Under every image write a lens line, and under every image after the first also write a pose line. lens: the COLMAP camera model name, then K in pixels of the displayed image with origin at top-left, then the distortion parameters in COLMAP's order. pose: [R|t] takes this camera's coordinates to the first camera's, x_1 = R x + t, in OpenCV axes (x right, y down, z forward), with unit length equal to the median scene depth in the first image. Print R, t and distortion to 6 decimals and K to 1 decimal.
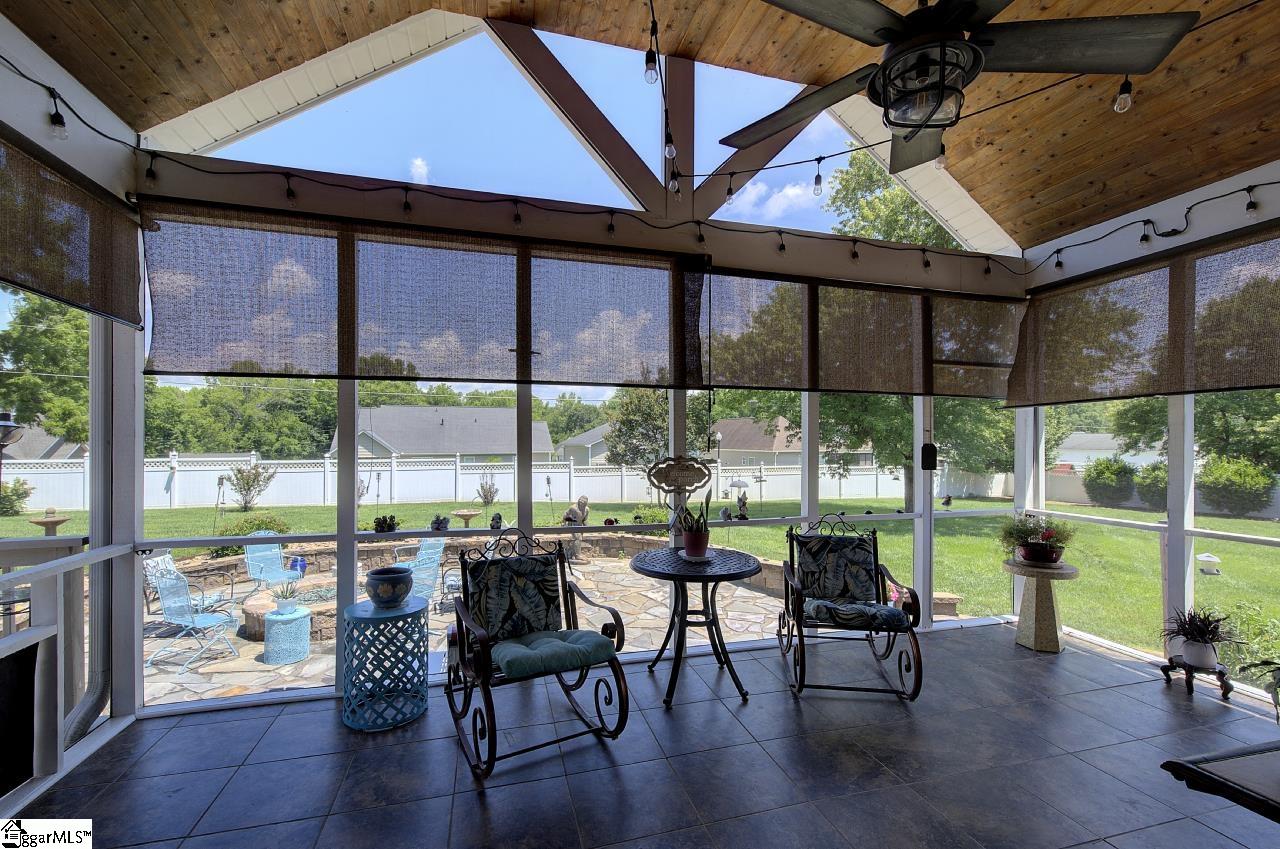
lens RADIAL K [[558.6, 0, 647.9], [0, 558.6, 437.8], [0, 0, 1]] dist [0.003412, 0.000735]
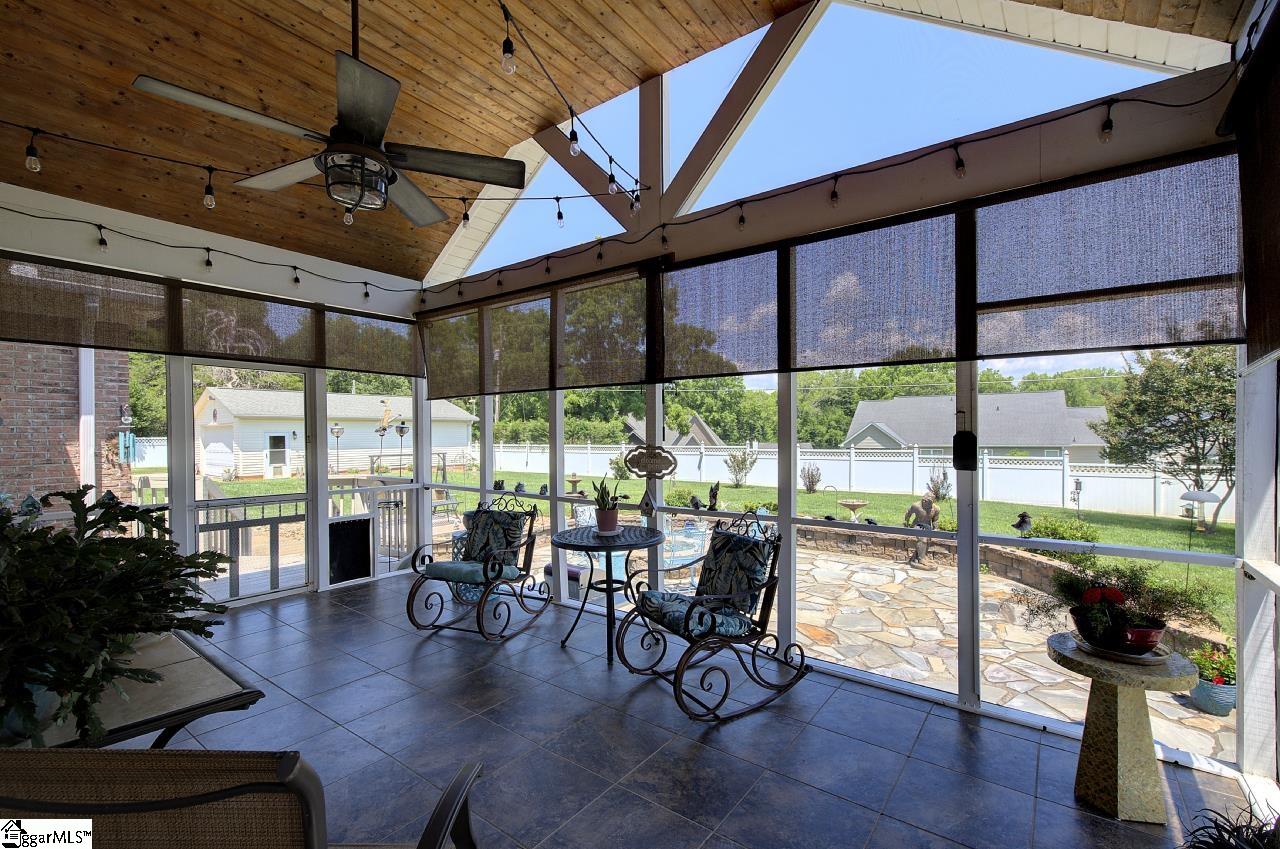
lens RADIAL K [[555.9, 0, 647.8], [0, 555.9, 434.2], [0, 0, 1]] dist [0.003846, 0.000308]
pose [[0.603909, -0.003414, -0.797046, 0.169447], [0.010602, 0.999937, 0.003751, 0.001465], [0.796983, -0.010716, 0.603907, 0.061627]]
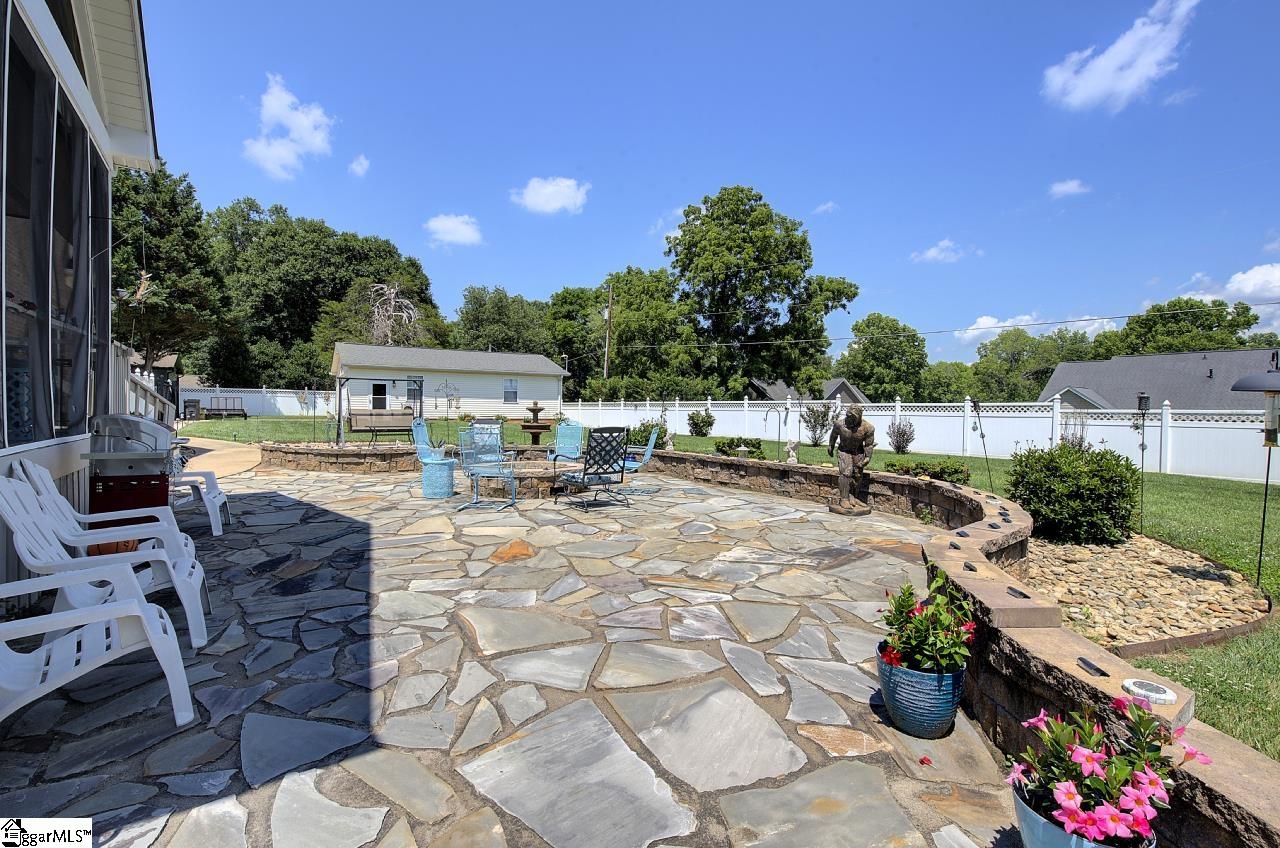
lens RADIAL K [[570.8, 0, 637.0], [0, 570.8, 410.0], [0, 0, 1]] dist [0.002105, 0.000538]
pose [[0.311324, 0.001944, -0.950302, 0.216422], [-0.007695, 0.999970, -0.000475, 0.059446], [0.950273, 0.007460, 0.311330, 0.307622]]
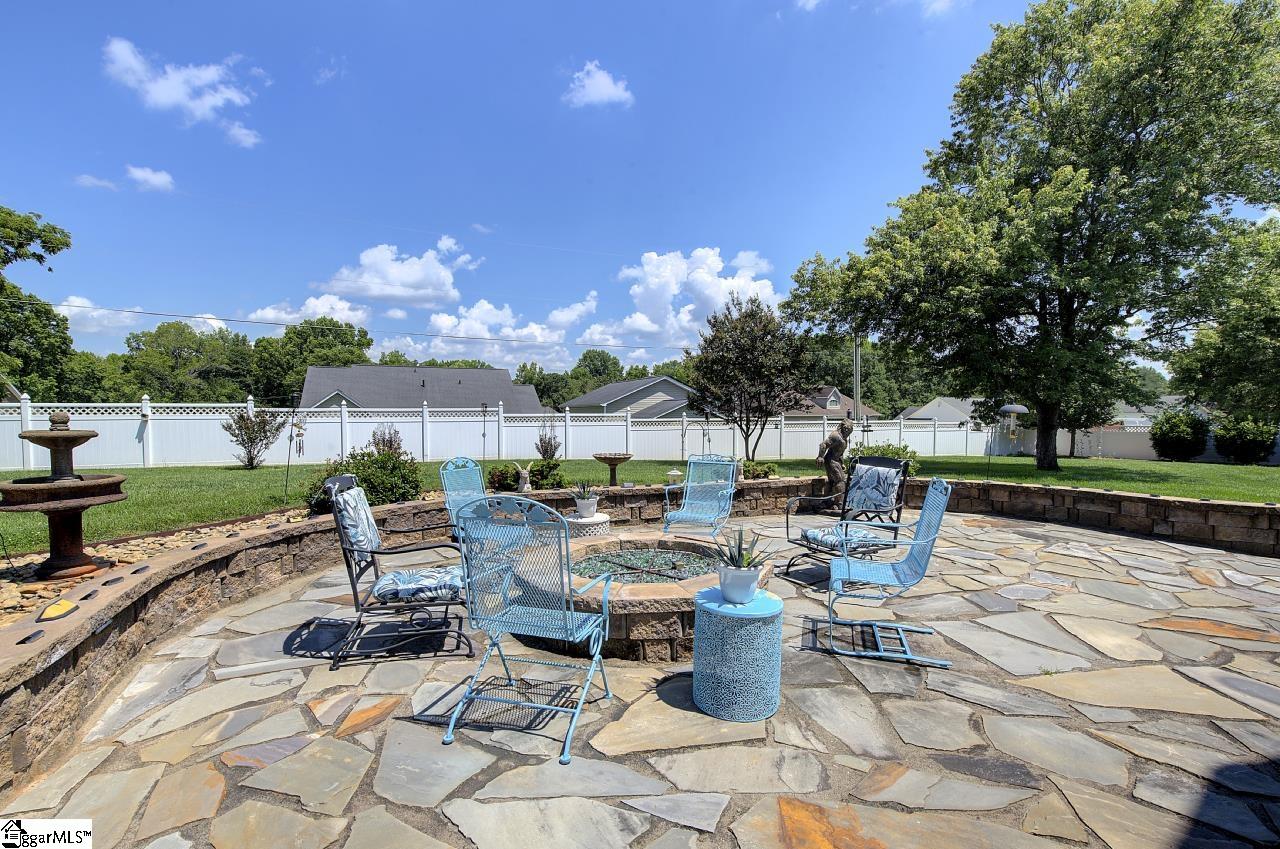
lens RADIAL K [[560.4, 0, 644.3], [0, 560.4, 423.9], [0, 0, 1]] dist [0.002702, 0.000424]
pose [[0.996546, -0.003952, 0.082953, -0.226405], [0.002202, 0.999773, 0.021181, 0.050305], [-0.083018, -0.020925, 0.996328, 0.171875]]
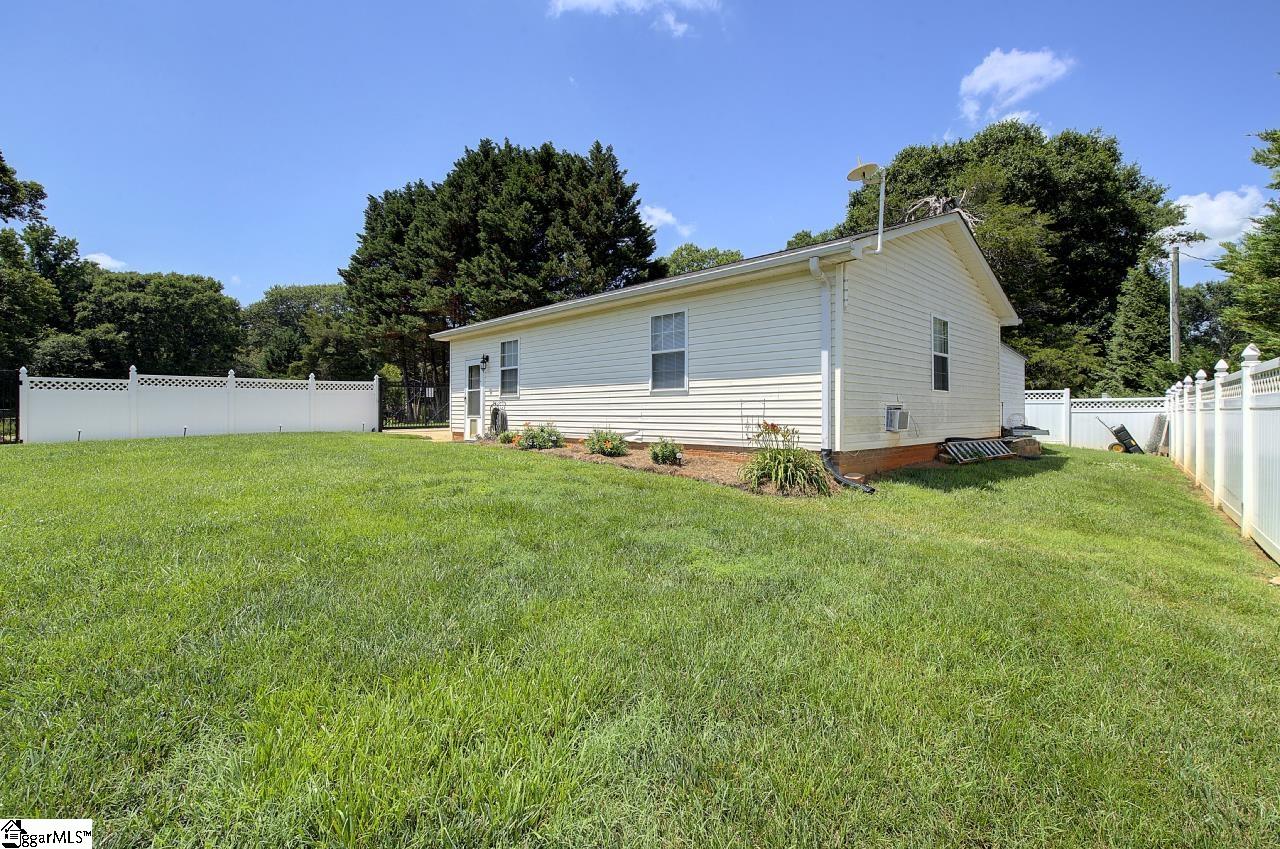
lens RADIAL K [[575.4, 0, 648.8], [0, 575.4, 412.7], [0, 0, 1]] dist [0.003317, 0.000396]
pose [[-0.857457, -0.000330, -0.514556, -1.074897], [0.001419, 0.999994, -0.003007, 0.060711], [0.514554, -0.003308, -0.857451, 0.855032]]
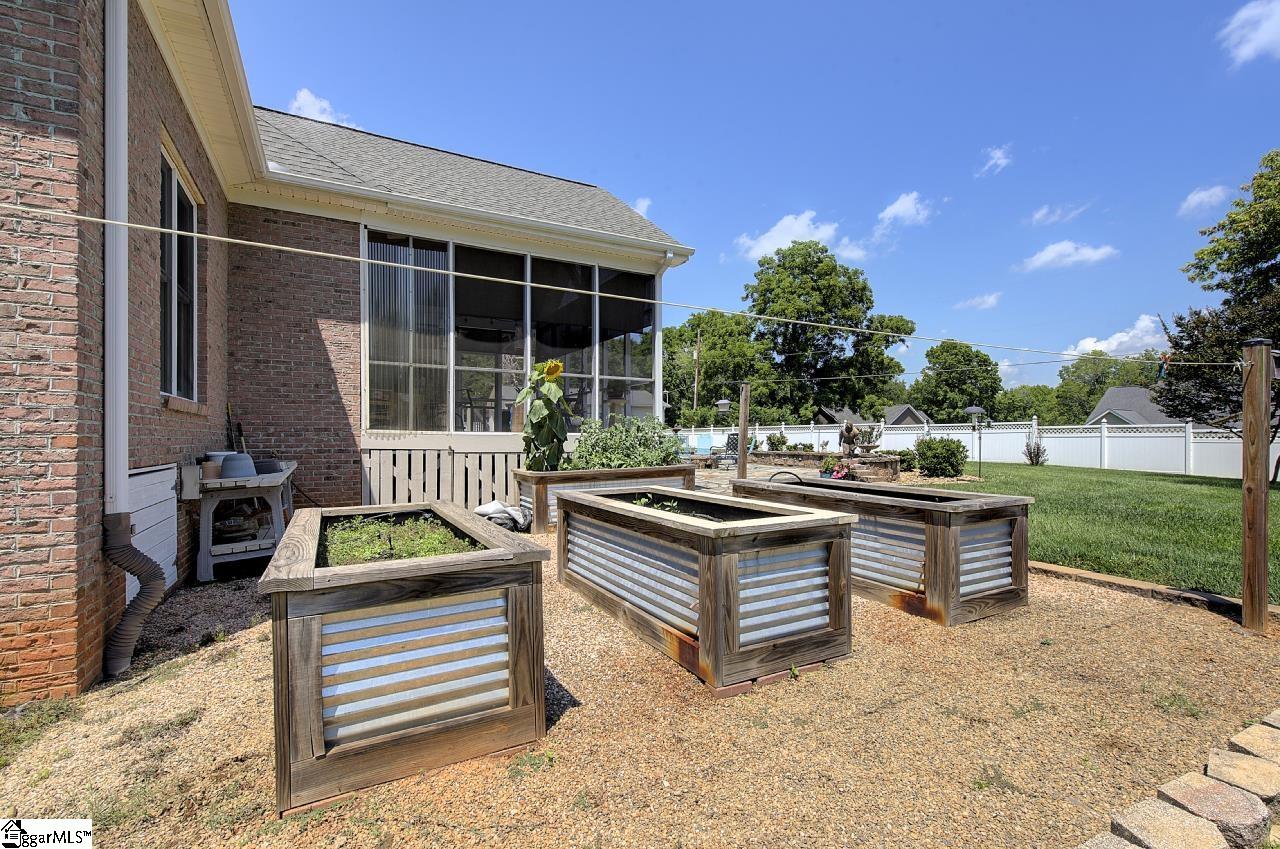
lens RADIAL K [[577.7, 0, 652.5], [0, 577.7, 437.6], [0, 0, 1]] dist [0.000285, 0.000169]
pose [[0.216448, -0.004077, -0.976286, 0.608668], [0.004367, 0.999985, -0.003207, 0.077055], [0.976284, -0.003569, 0.216463, 0.125014]]
